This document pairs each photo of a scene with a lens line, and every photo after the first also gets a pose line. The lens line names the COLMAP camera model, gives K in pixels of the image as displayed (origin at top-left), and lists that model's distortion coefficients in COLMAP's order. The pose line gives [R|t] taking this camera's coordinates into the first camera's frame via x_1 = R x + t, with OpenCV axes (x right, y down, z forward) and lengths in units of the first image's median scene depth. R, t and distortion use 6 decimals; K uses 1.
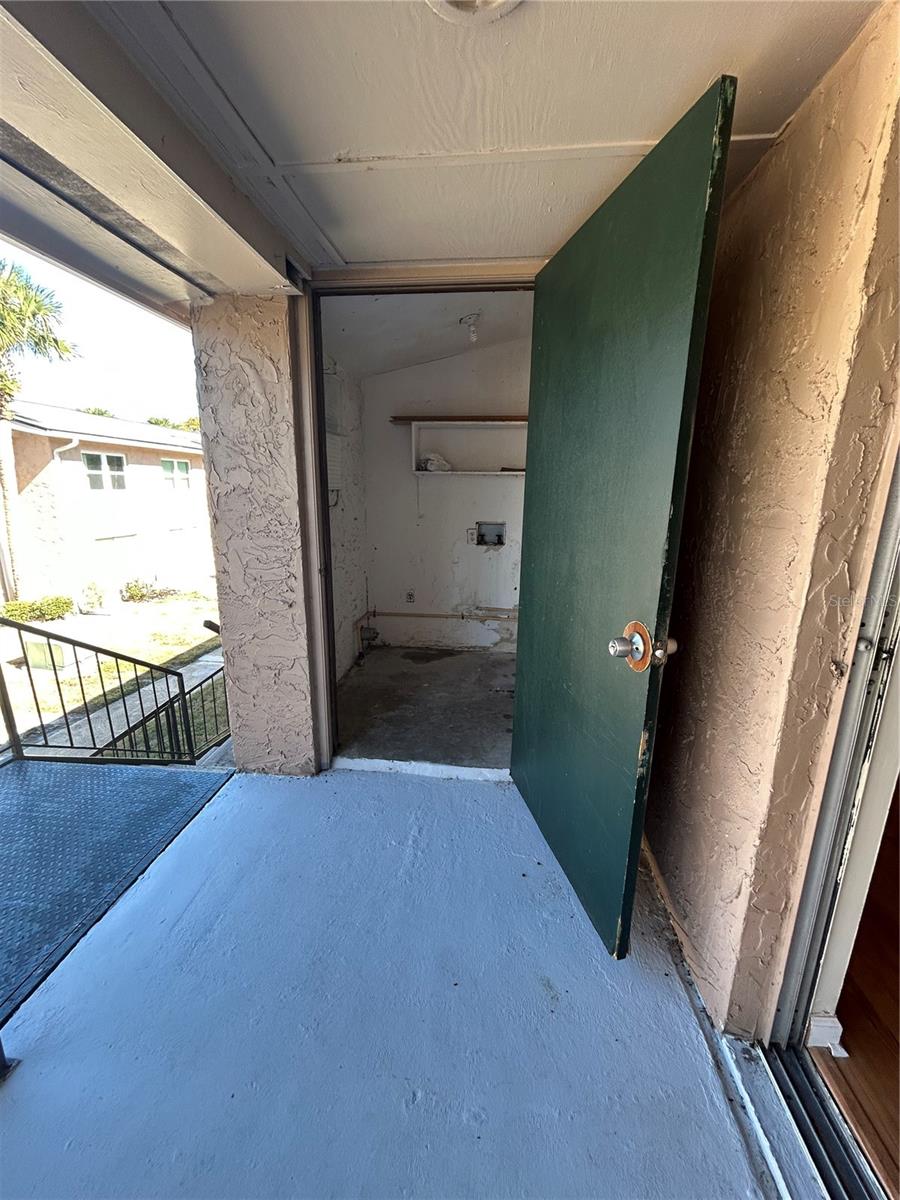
lens RADIAL K [[483.1, 0, 450.0], [0, 483.1, 600.0], [0, 0, 1]] dist [-0.001332, 0.000648]
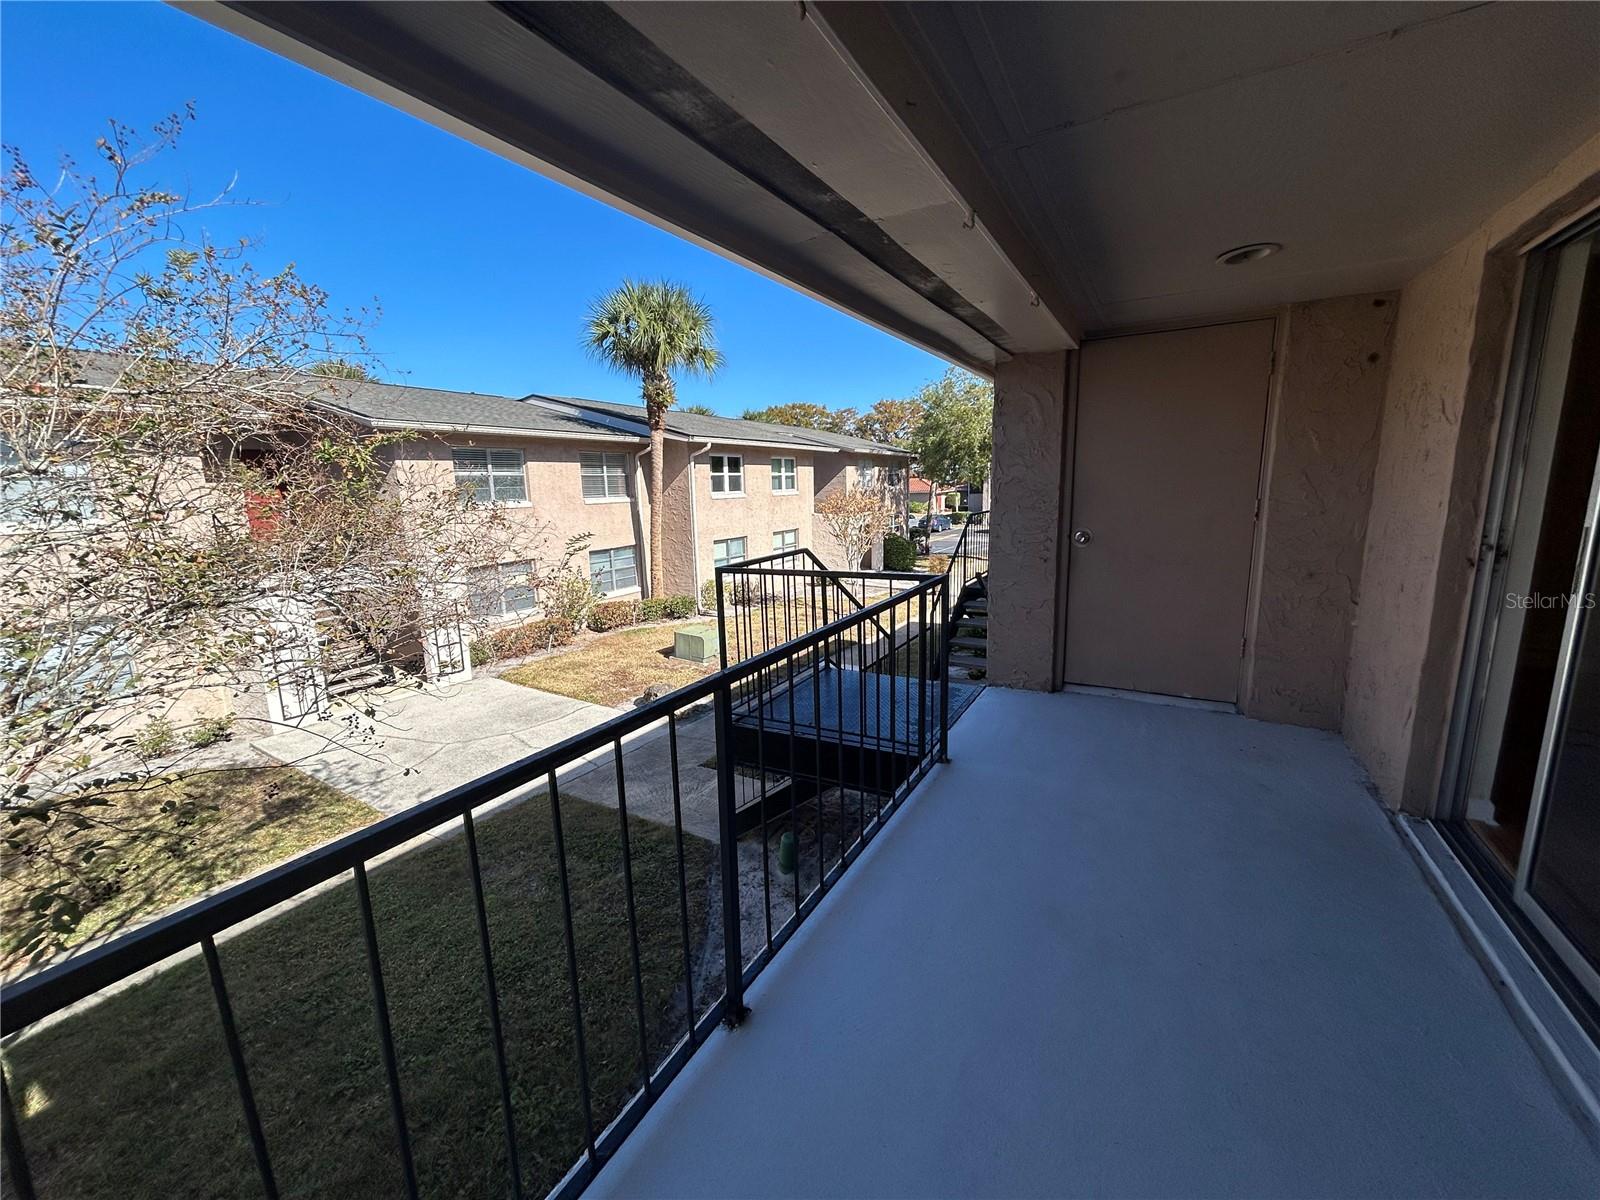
lens RADIAL K [[644.1, 0, 799.9], [0, 644.1, 598.1], [0, 0, 1]] dist [-0.001332, 0.000648]
pose [[0.912152, 0.038512, -0.408038, -0.035591], [-0.058834, 0.997568, -0.037366, 0.038072], [0.405607, 0.058090, 0.912200, -0.161707]]
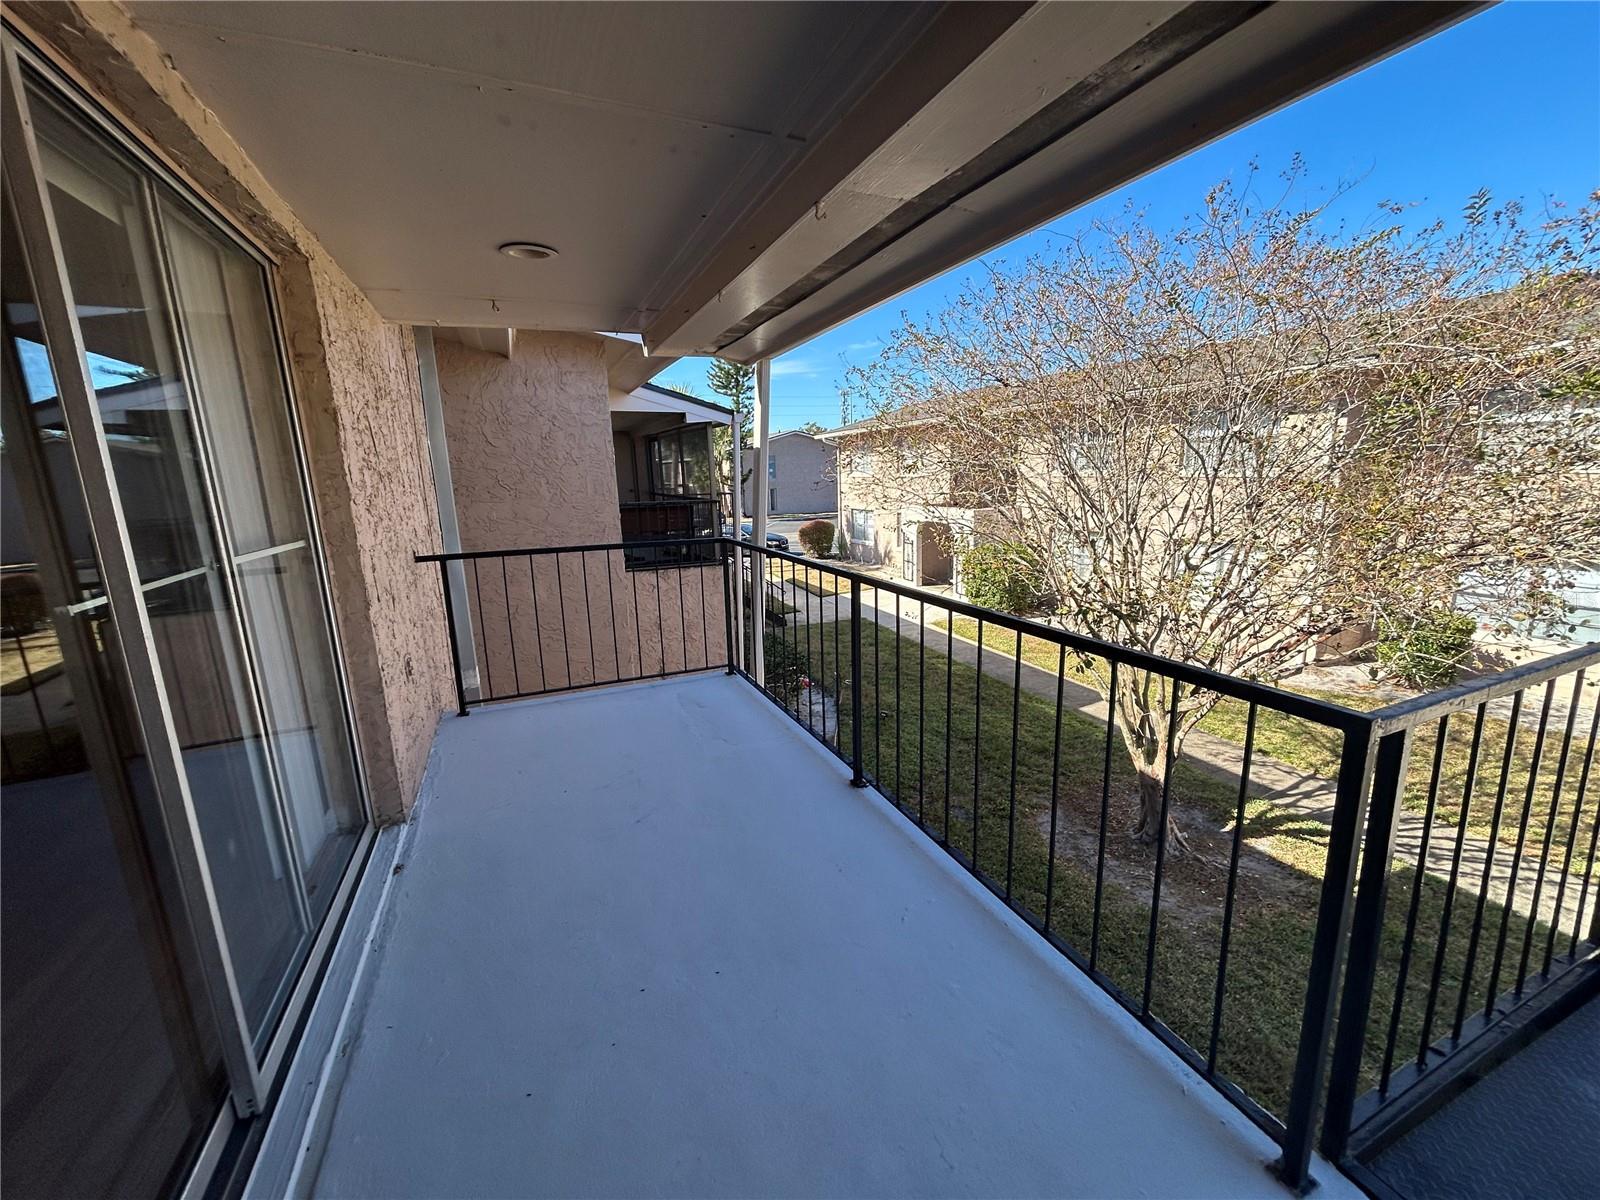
lens RADIAL K [[644.1, 0, 799.9], [0, 644.1, 598.1], [0, 0, 1]] dist [-0.001332, 0.000648]
pose [[-0.875492, 0.114981, -0.469353, 0.670186], [-0.087371, 0.917607, 0.387768, -0.801858], [0.475268, 0.380496, -0.793312, 3.476264]]
